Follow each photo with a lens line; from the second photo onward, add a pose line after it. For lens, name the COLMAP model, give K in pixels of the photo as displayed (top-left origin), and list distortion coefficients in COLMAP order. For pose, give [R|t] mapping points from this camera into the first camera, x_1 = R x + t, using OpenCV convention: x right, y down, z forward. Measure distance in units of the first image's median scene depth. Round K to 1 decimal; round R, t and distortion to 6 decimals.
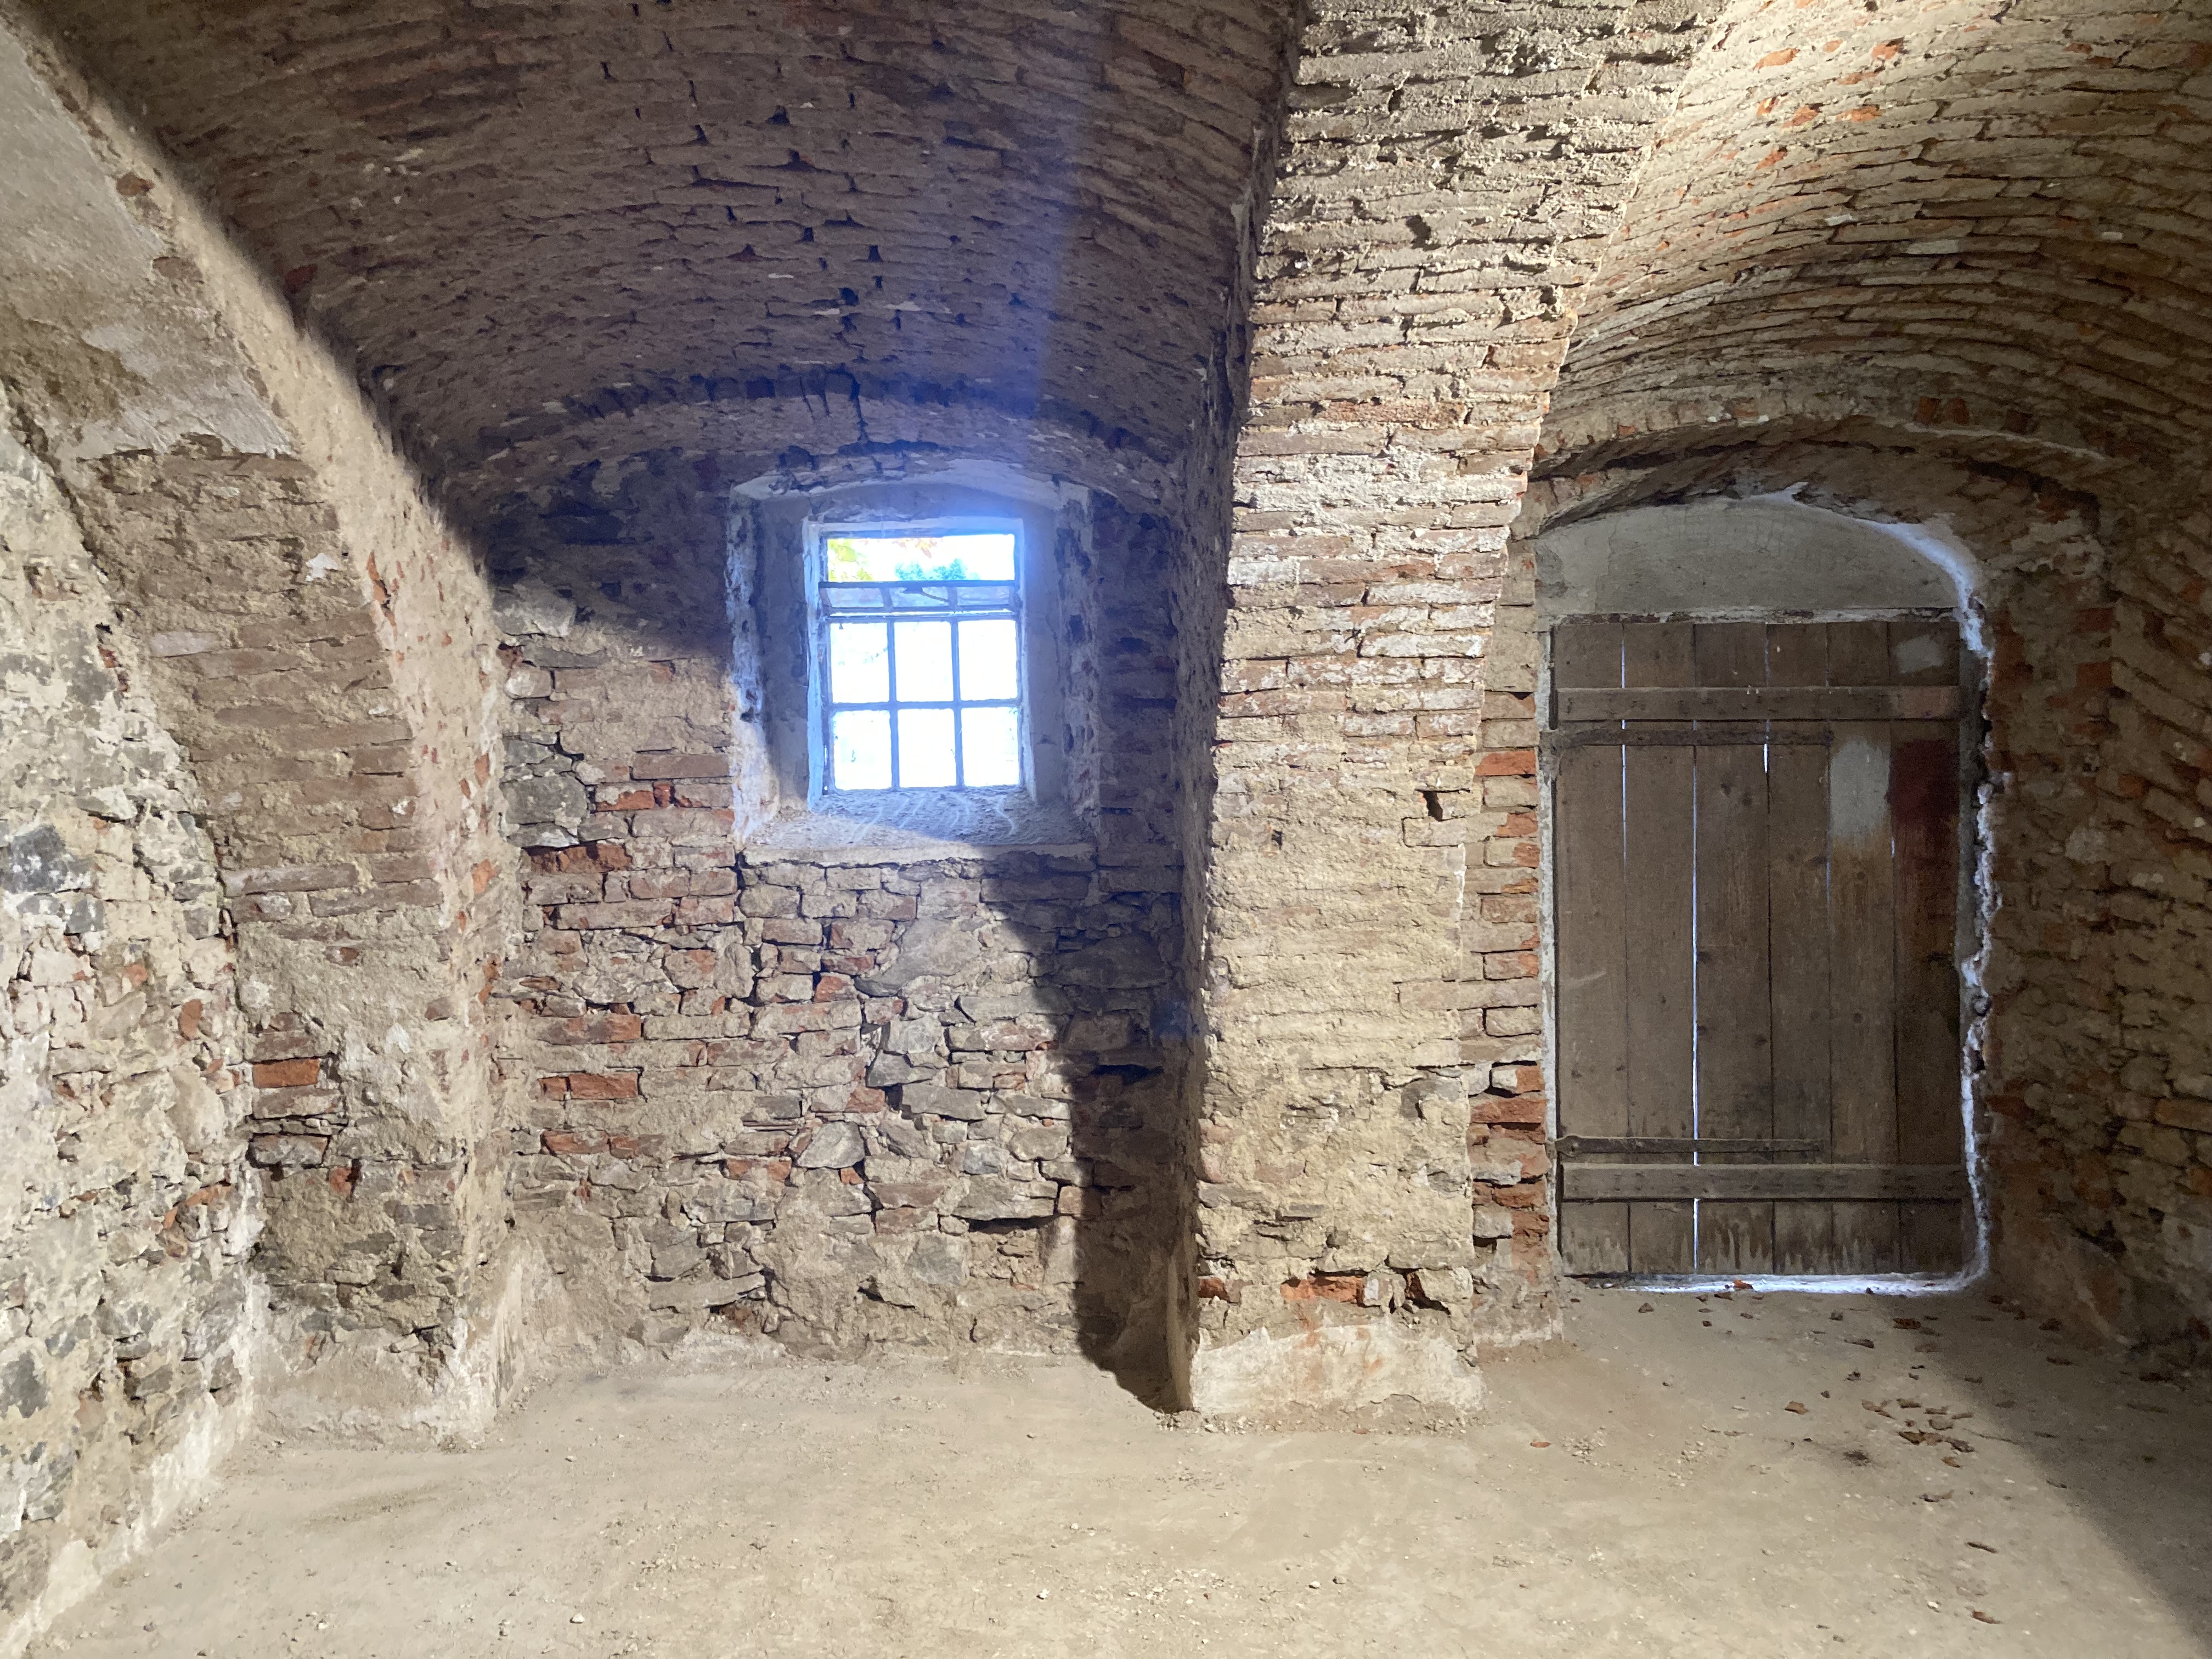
lens RADIAL K [[1836.4, 0, 1105.3], [0, 1836.4, 834.2], [0, 0, 1]] dist [0.040147, -0.033395]
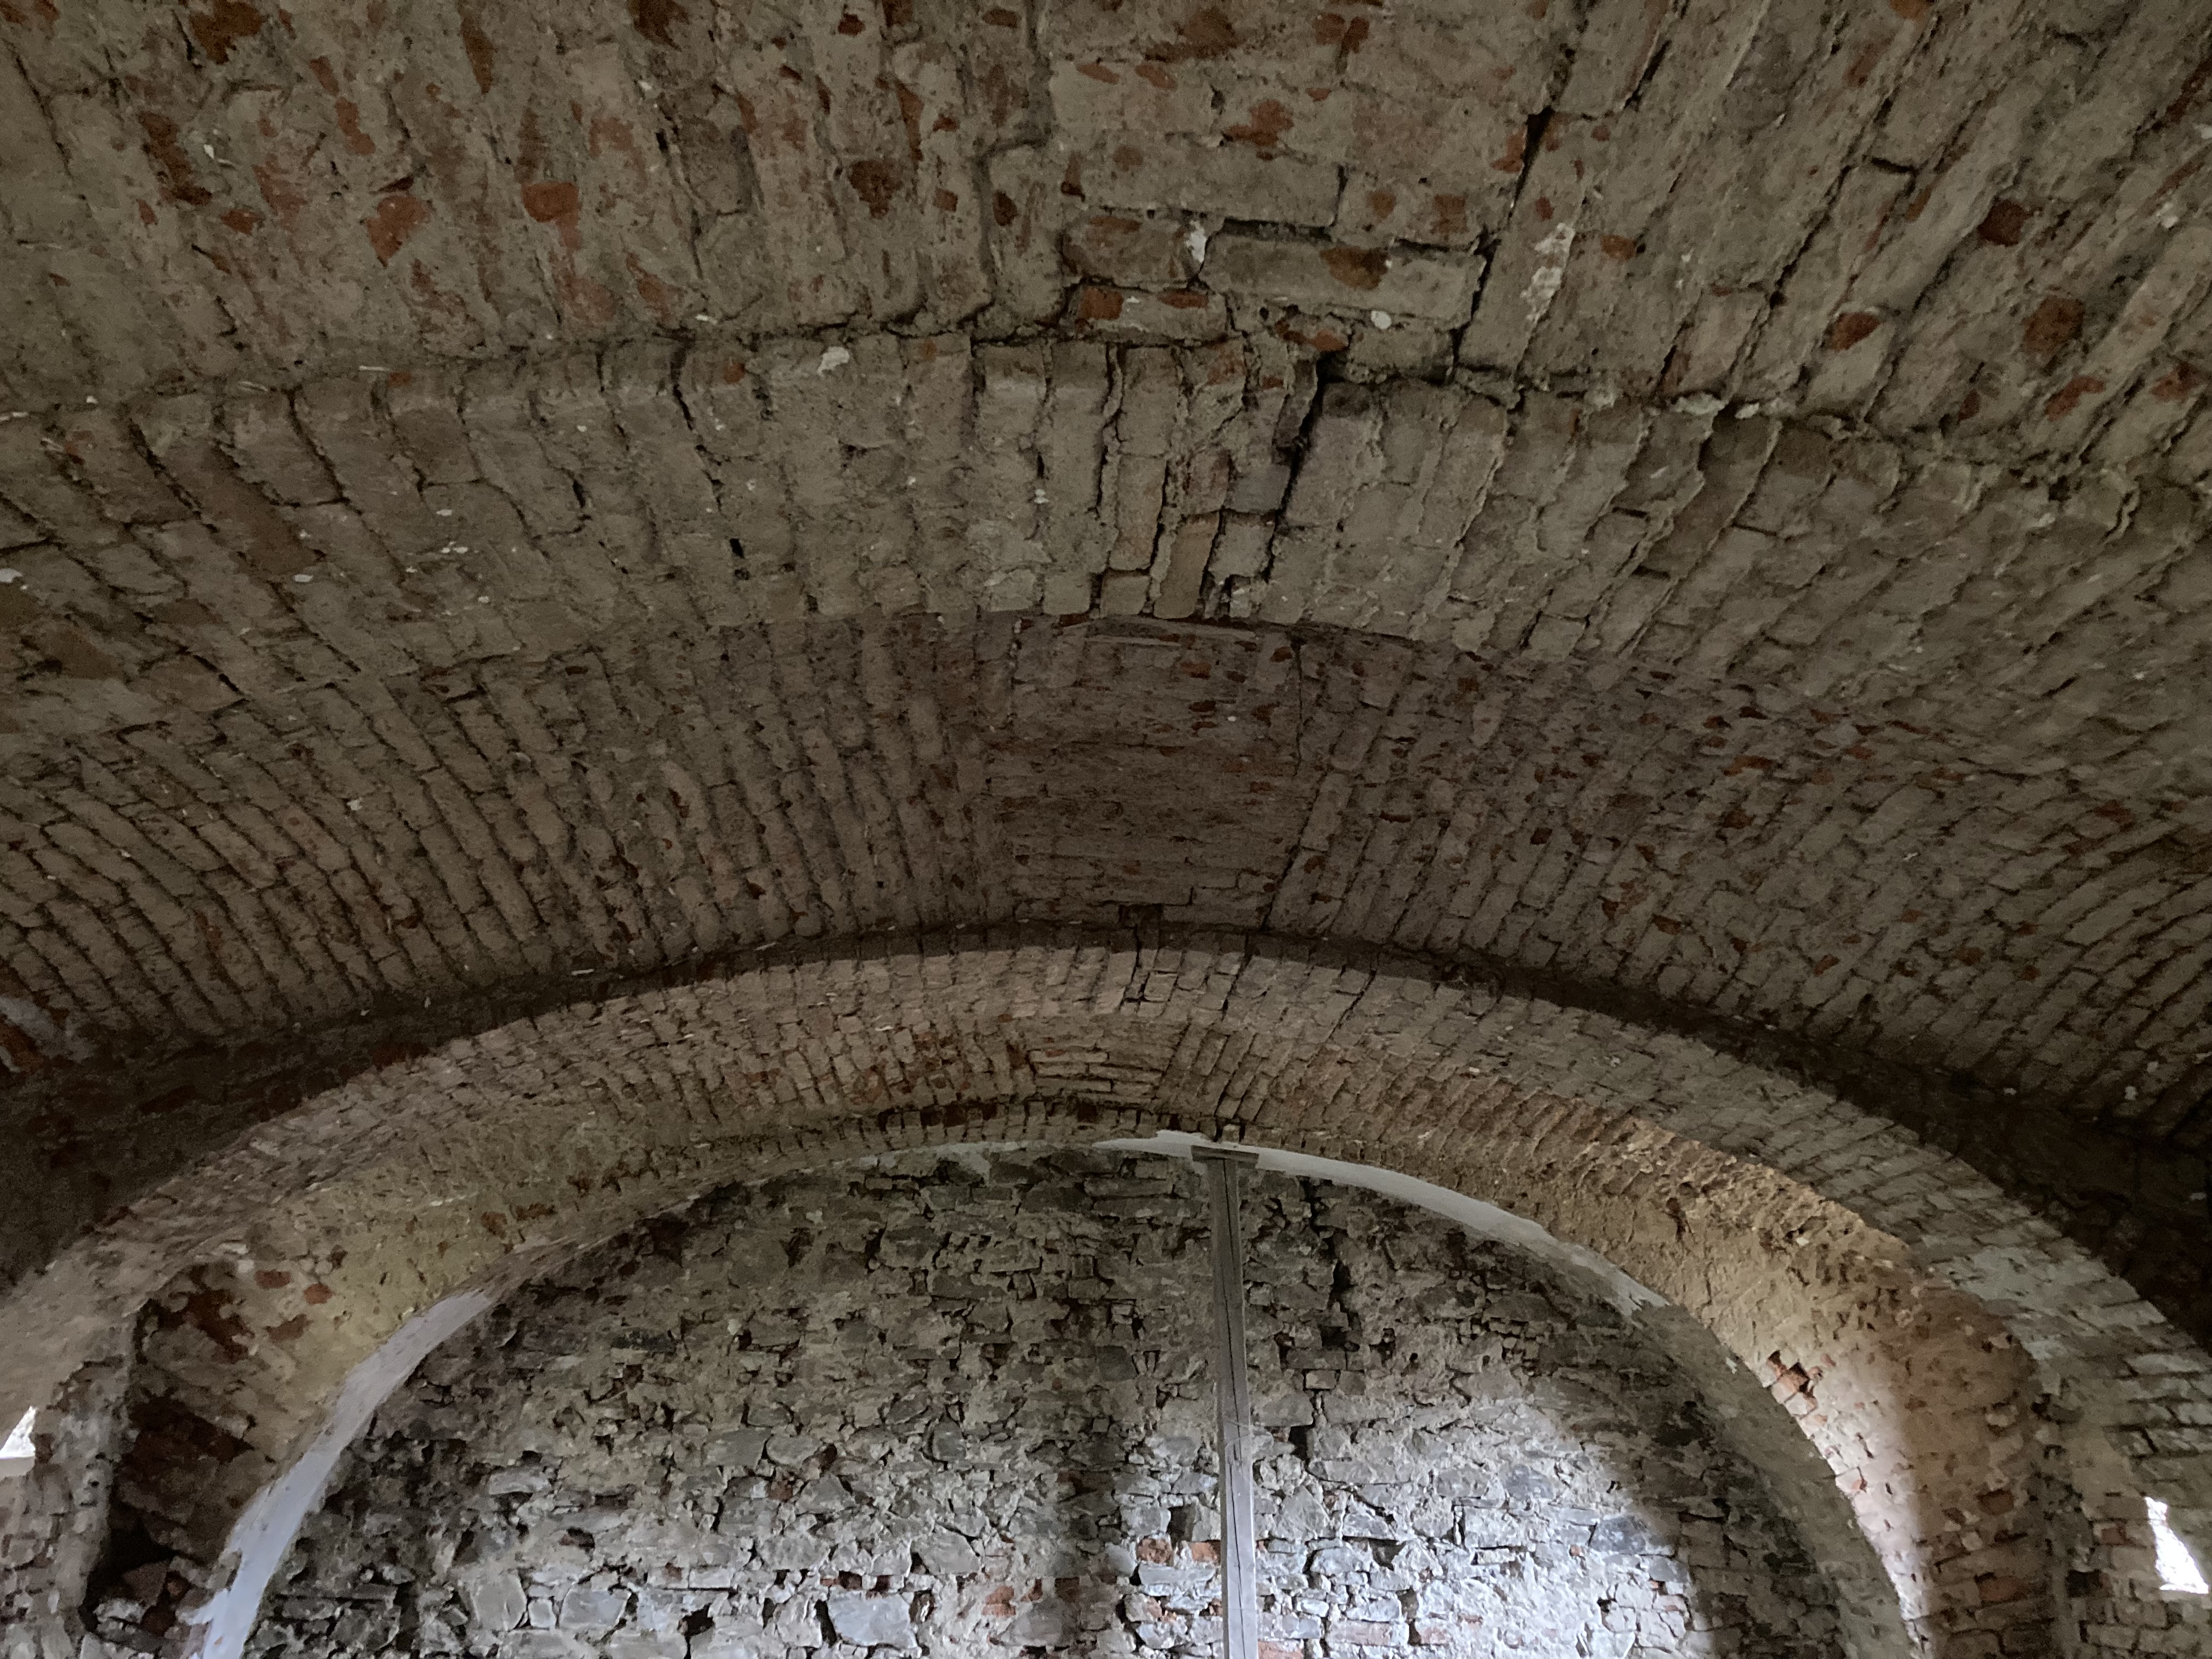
lens RADIAL K [[1836.4, 0, 1122.8], [0, 1836.4, 793.3], [0, 0, 1]] dist [0.040147, -0.033395]
pose [[0.006698, -0.312846, -0.949780, 1.120283], [-0.063109, 0.947776, -0.312631, -0.062199], [0.997984, 0.062033, -0.013395, 0.347470]]
